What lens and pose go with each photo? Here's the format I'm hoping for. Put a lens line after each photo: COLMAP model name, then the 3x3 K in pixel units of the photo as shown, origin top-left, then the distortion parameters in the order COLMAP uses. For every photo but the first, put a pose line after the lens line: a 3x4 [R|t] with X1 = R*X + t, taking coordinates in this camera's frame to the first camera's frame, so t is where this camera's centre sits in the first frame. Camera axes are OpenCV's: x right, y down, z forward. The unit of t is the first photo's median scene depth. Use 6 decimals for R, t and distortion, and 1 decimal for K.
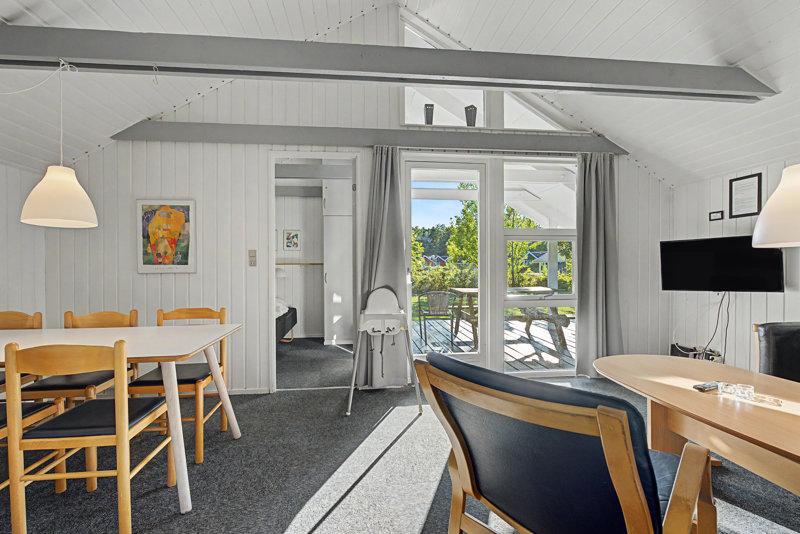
lens RADIAL K [[365.9, 0, 398.5], [0, 365.9, 267.7], [0, 0, 1]] dist [-0.000391, -0.001411]
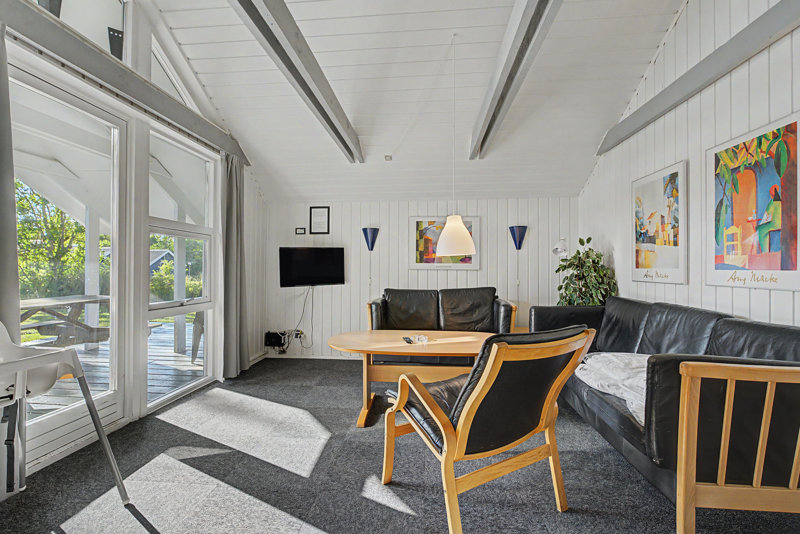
lens RADIAL K [[365.9, 0, 397.4], [0, 365.9, 270.2], [0, 0, 1]] dist [-0.000391, -0.001411]
pose [[0.185210, 0.001204, 0.982698, -0.421406], [-0.001198, 0.999999, -0.000999, 0.005508], [-0.982698, -0.000992, 0.185211, 0.411047]]
